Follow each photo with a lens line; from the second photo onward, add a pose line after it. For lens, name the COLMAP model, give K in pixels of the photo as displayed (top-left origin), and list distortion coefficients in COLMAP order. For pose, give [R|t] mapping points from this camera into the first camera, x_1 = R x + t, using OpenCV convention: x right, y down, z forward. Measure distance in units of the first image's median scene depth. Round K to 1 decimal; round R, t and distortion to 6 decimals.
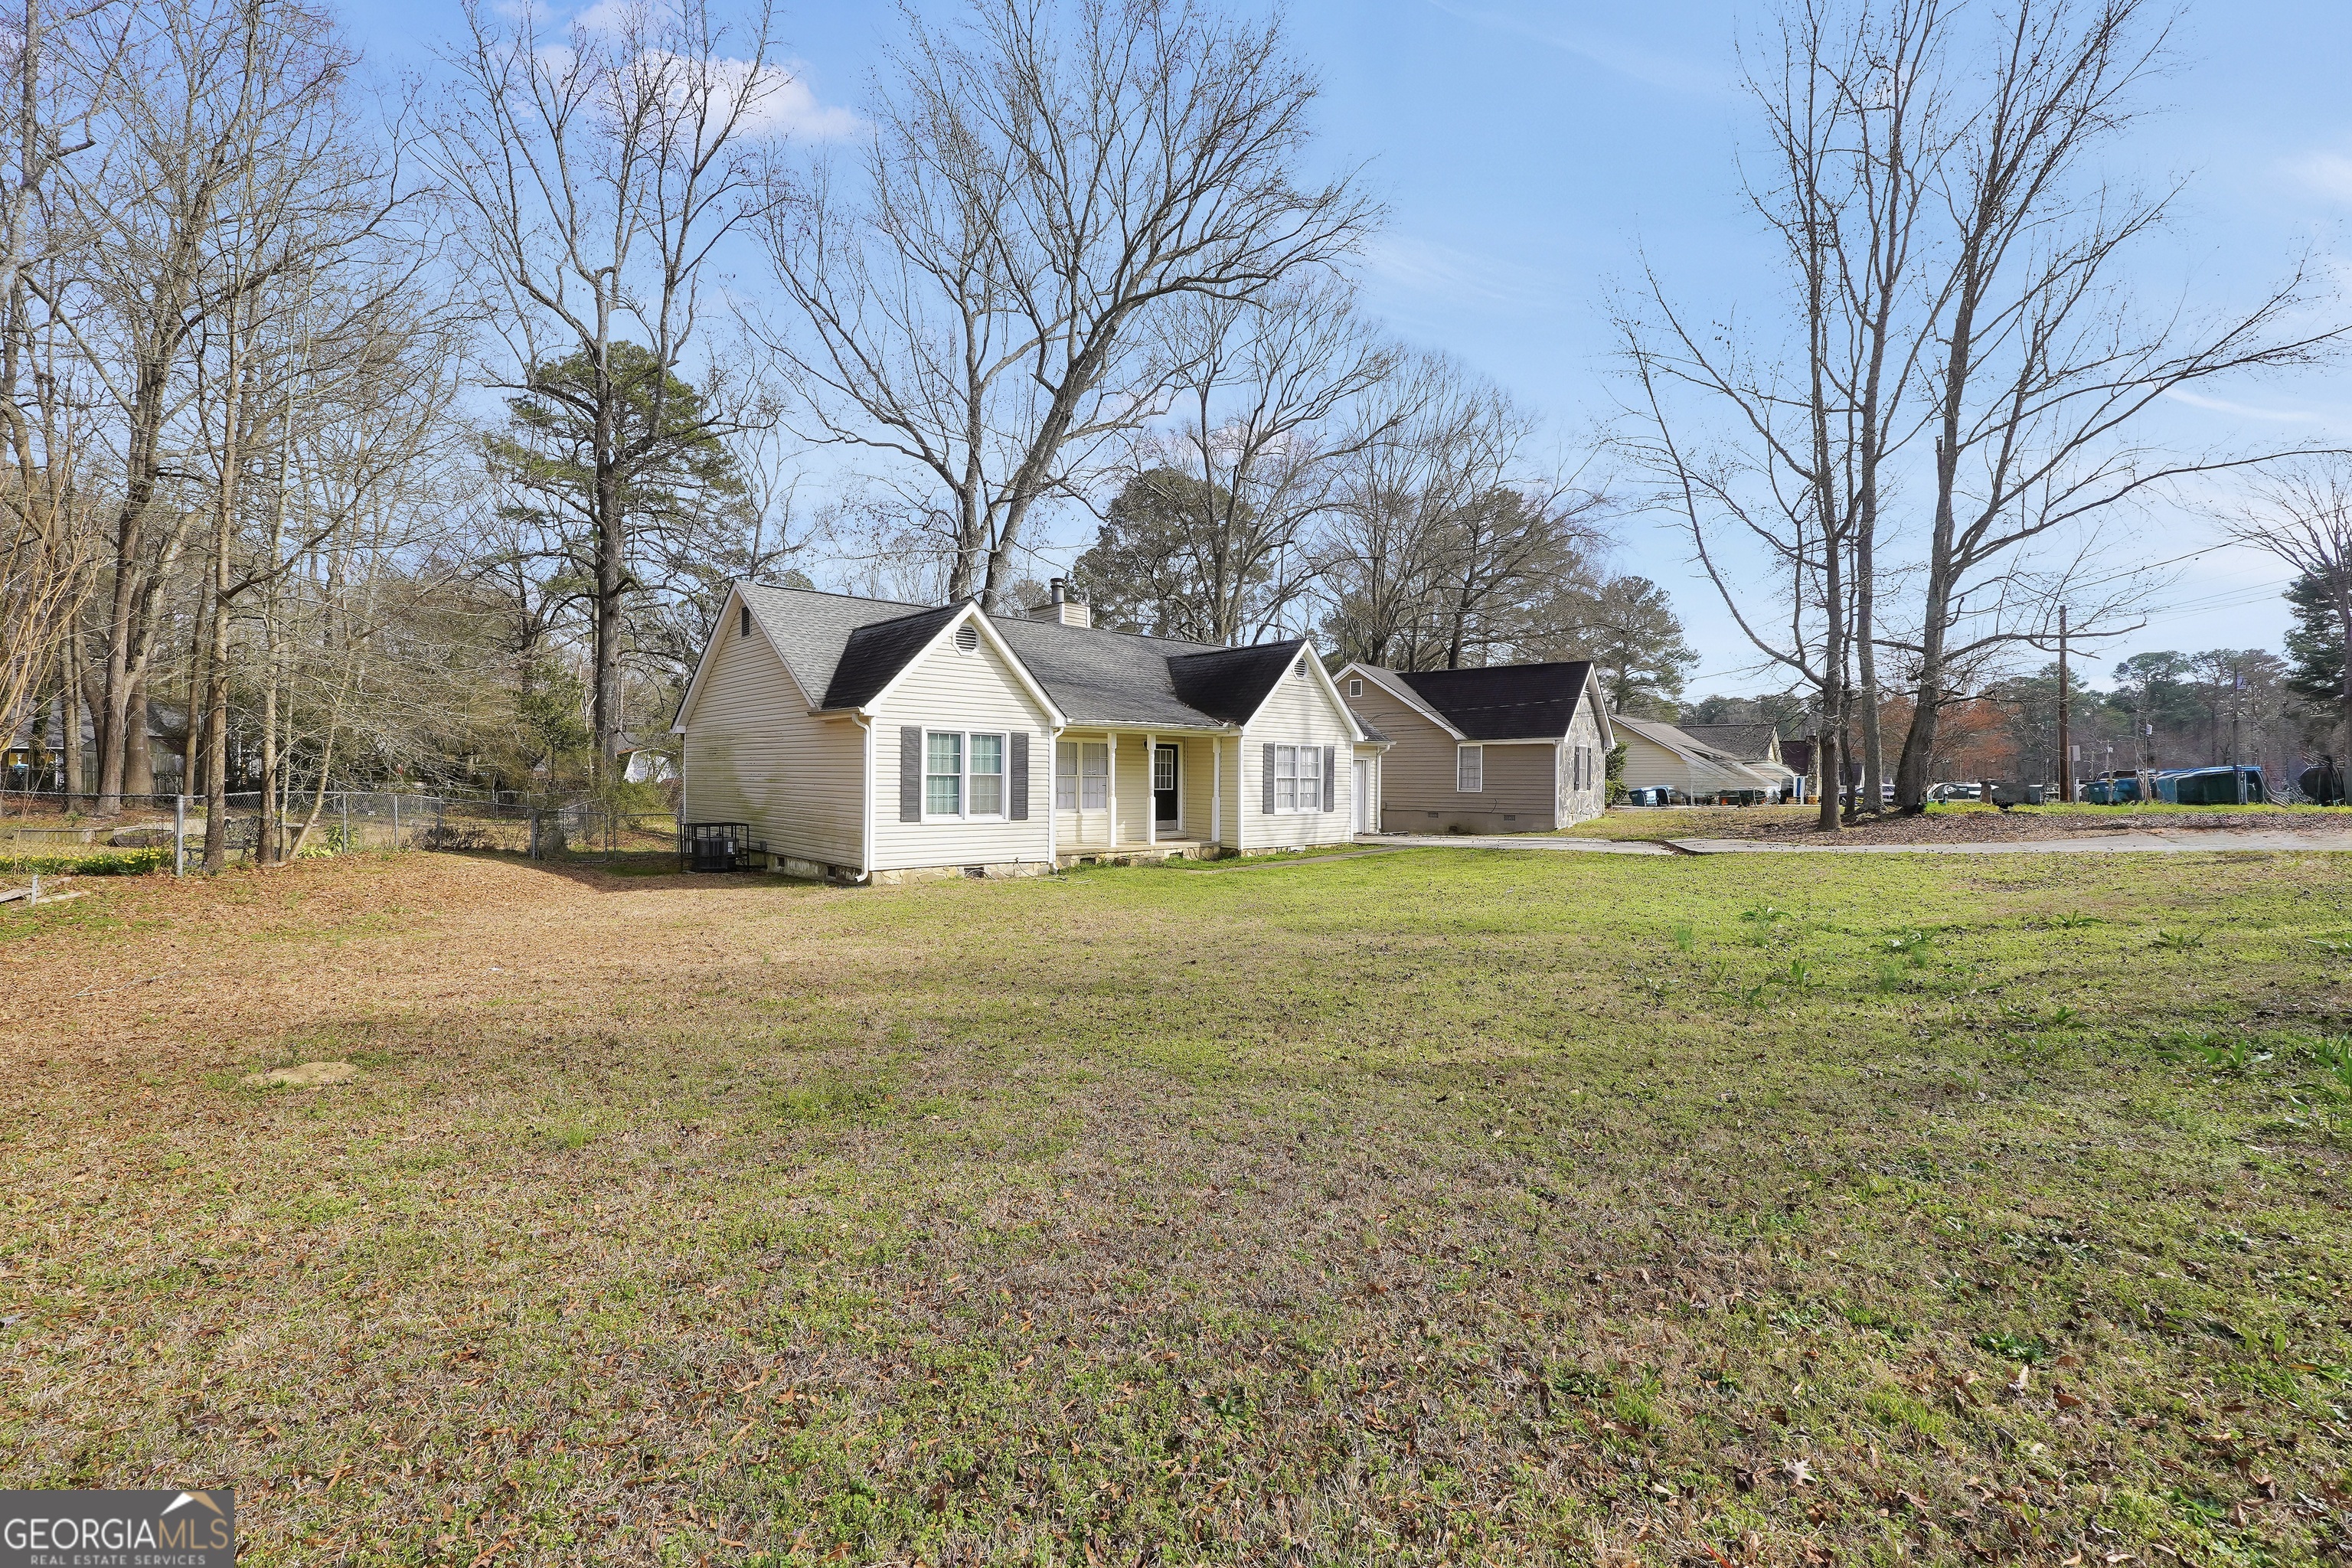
lens RADIAL K [[997.8, 0, 1164.6], [0, 997.8, 787.4], [0, 0, 1]] dist [-0.007087, -0.000199]
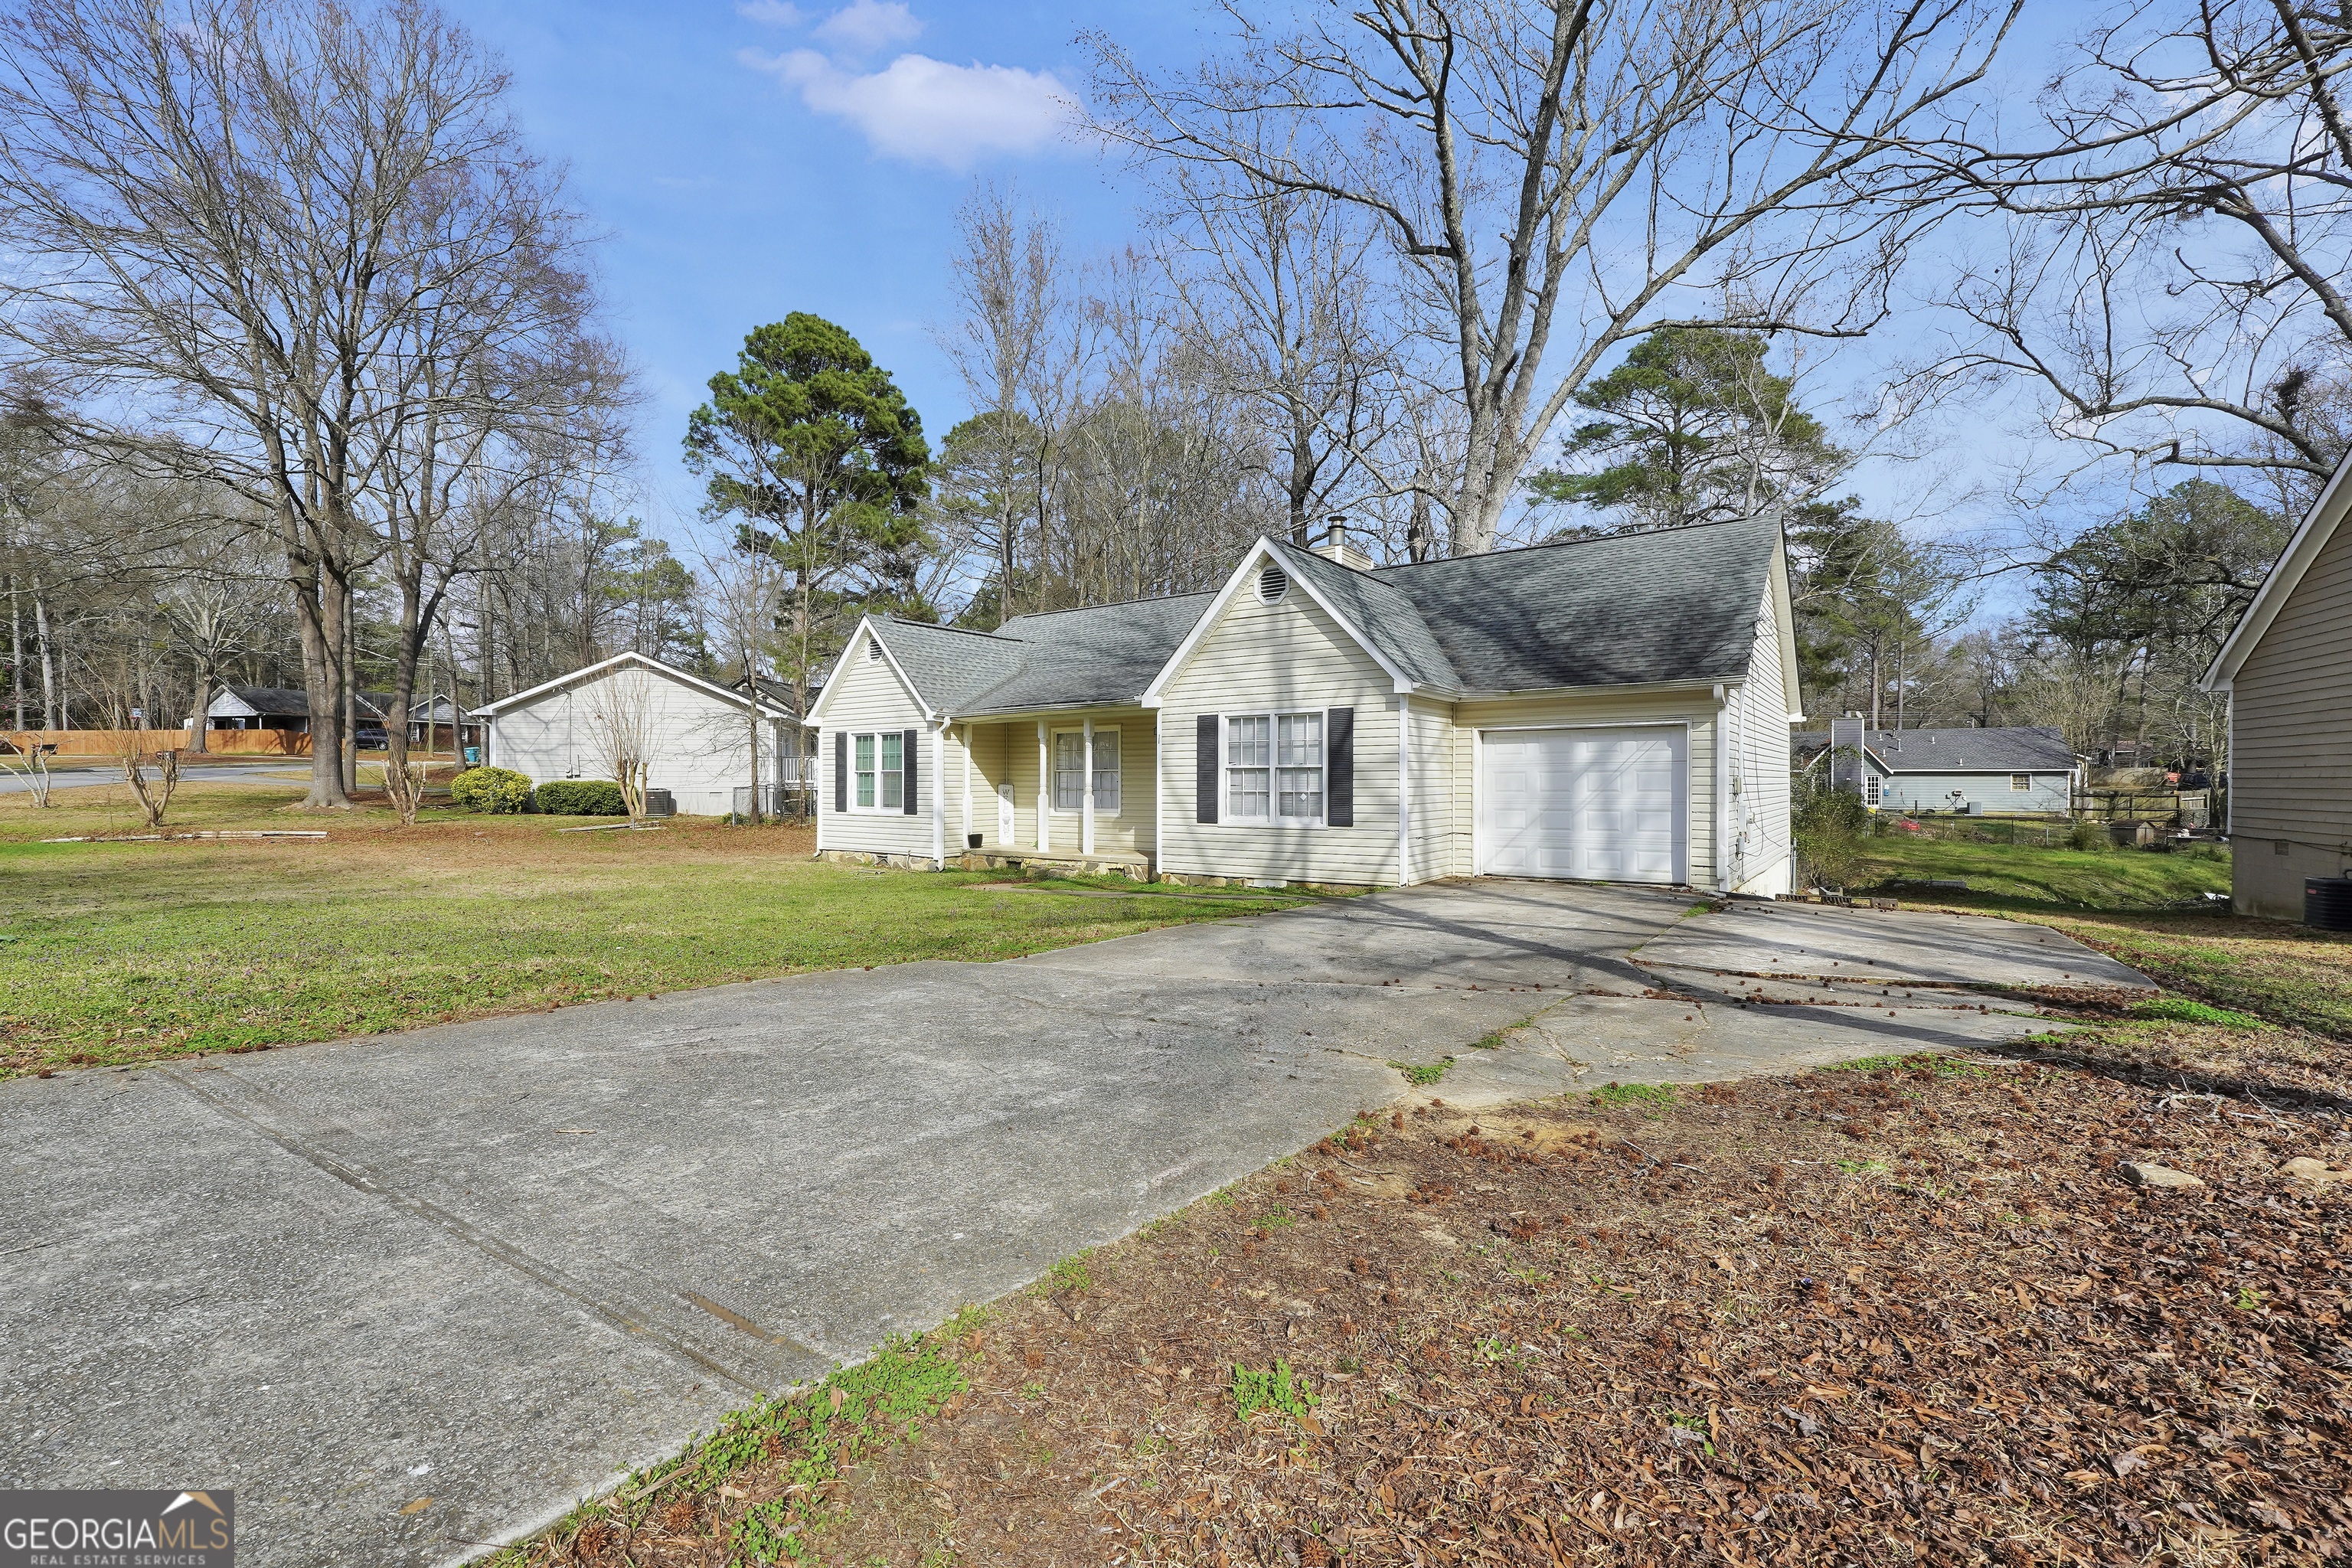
lens RADIAL K [[997.8, 0, 1164.6], [0, 997.8, 787.4], [0, 0, 1]] dist [-0.007087, -0.000199]
pose [[0.206370, -0.001787, -0.978472, 0.758299], [-0.006168, 0.999976, -0.003127, 0.005151], [0.978455, 0.006681, 0.206354, 0.862572]]
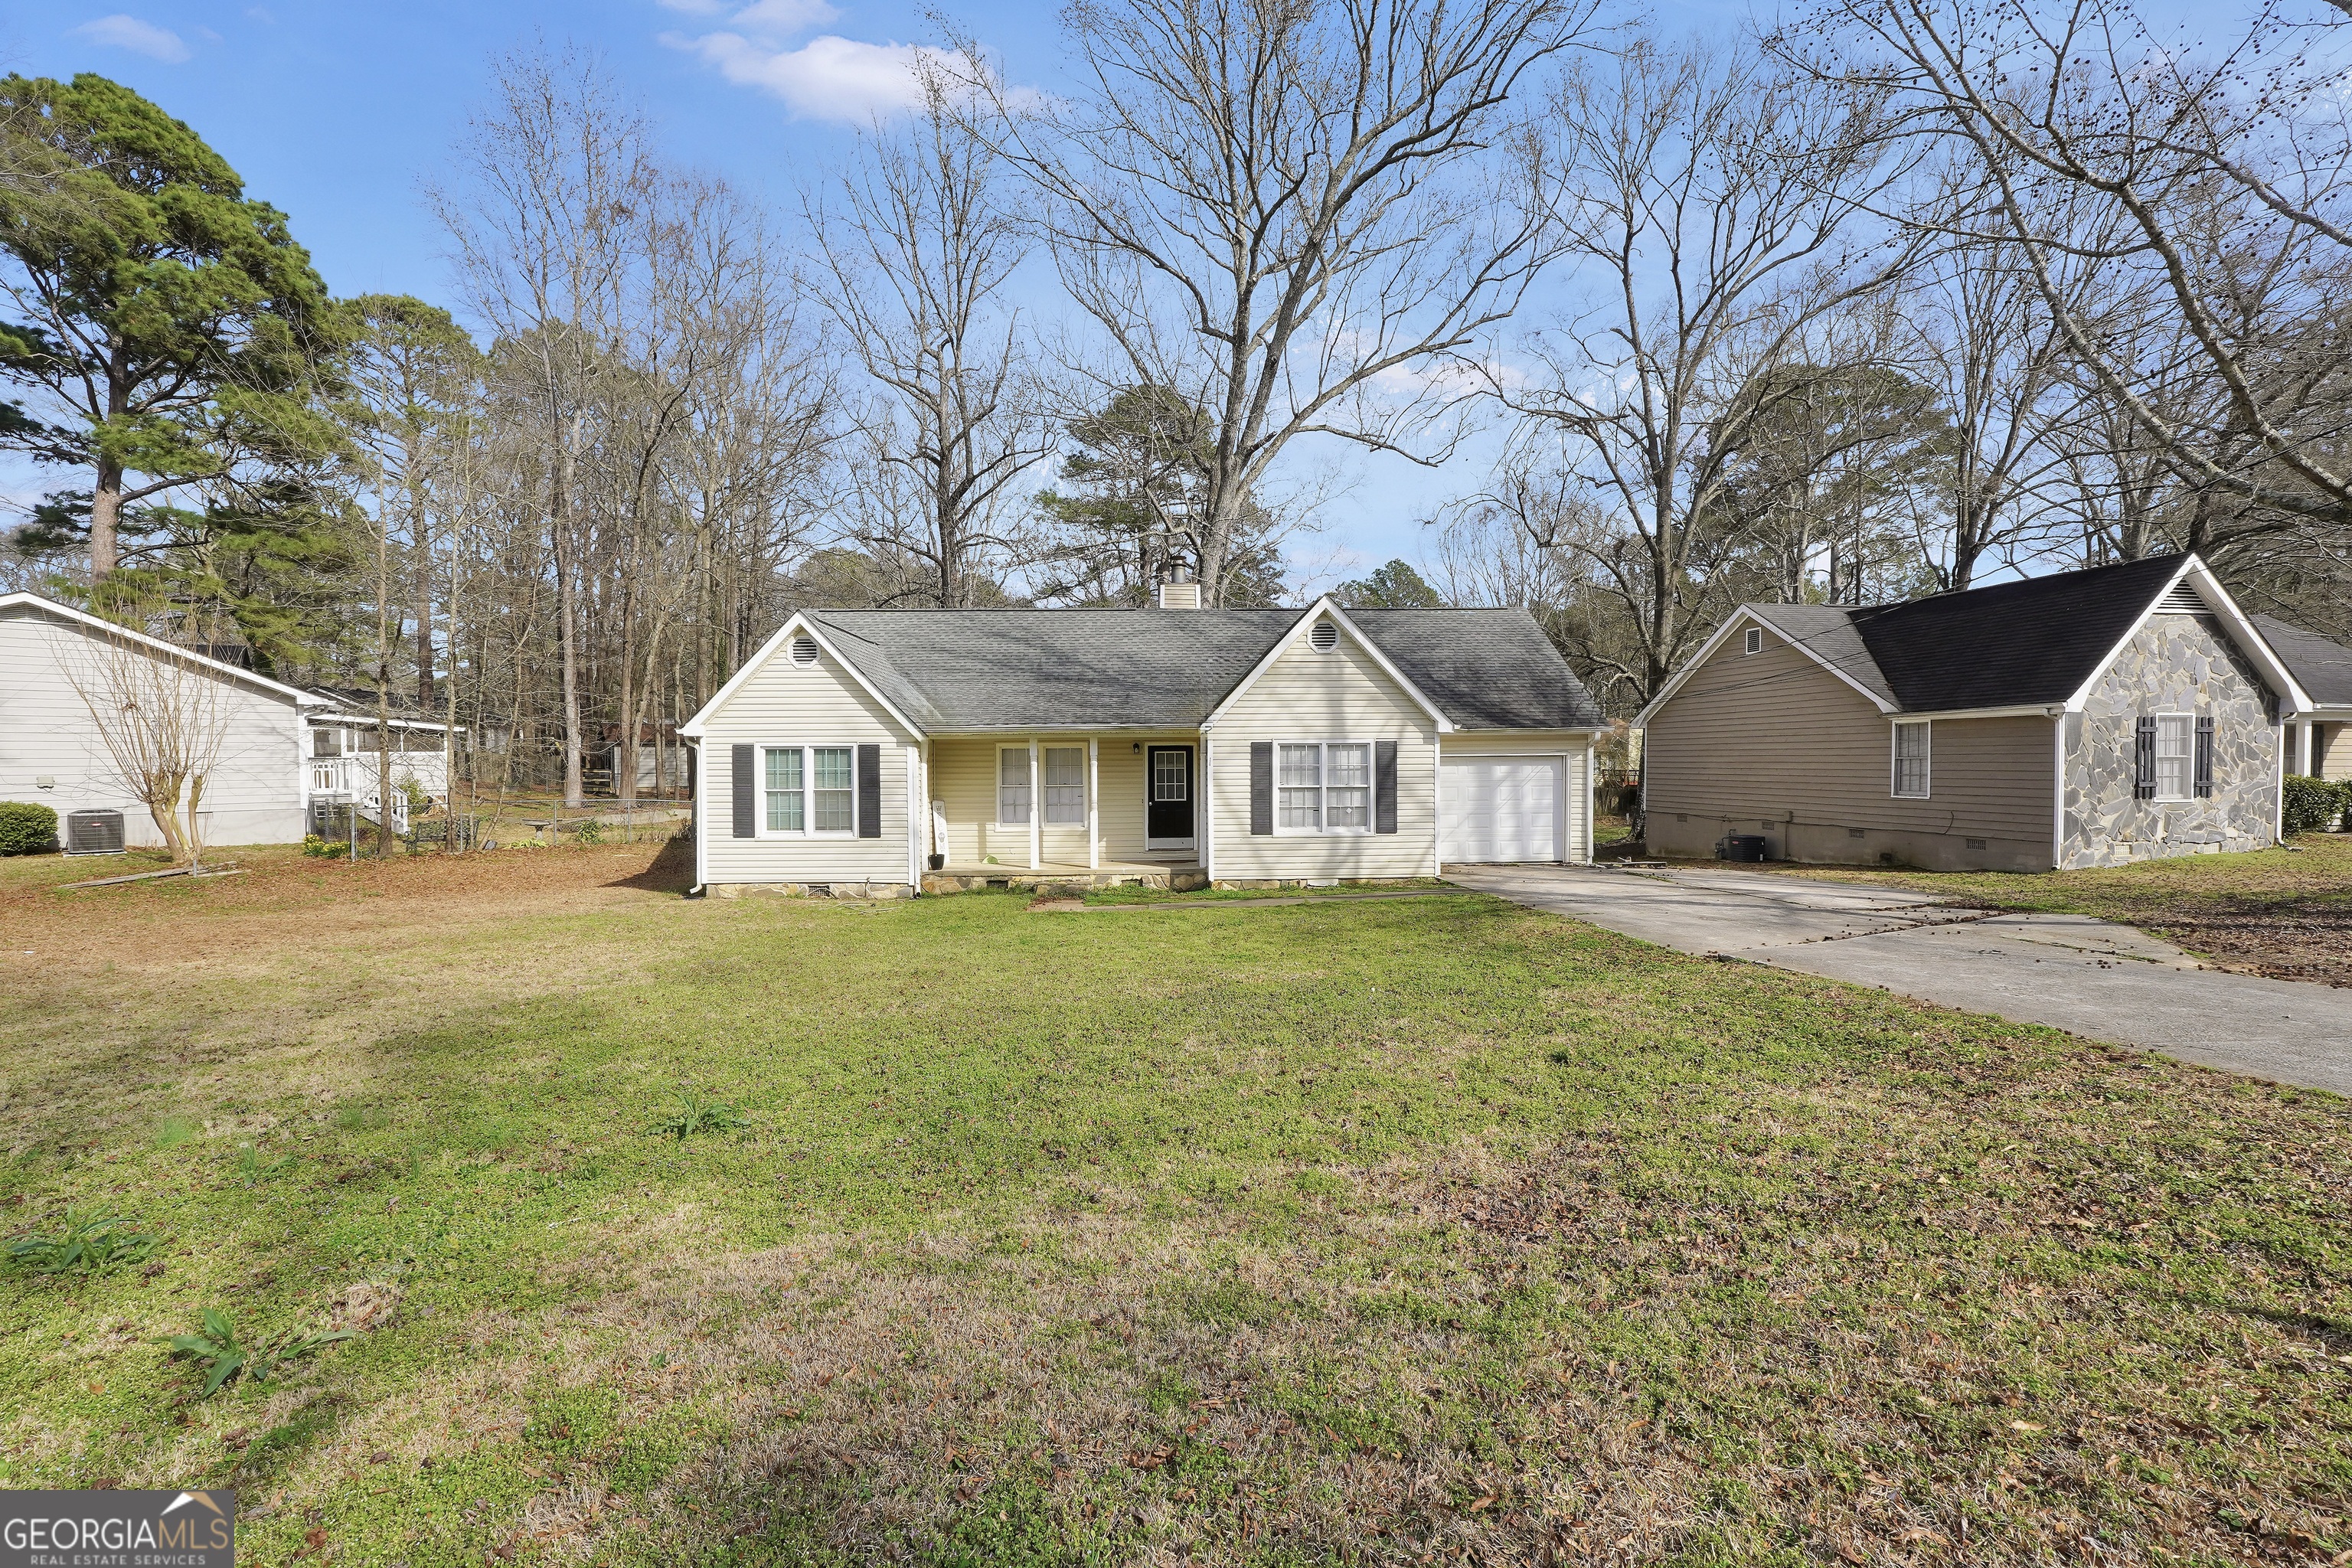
lens RADIAL K [[997.8, 0, 1164.6], [0, 997.8, 787.4], [0, 0, 1]] dist [-0.007087, -0.000199]
pose [[0.758674, 0.006194, -0.651441, 0.558055], [0.006213, 0.999841, 0.016742, -0.023660], [0.651440, -0.016749, 0.758515, 0.387635]]
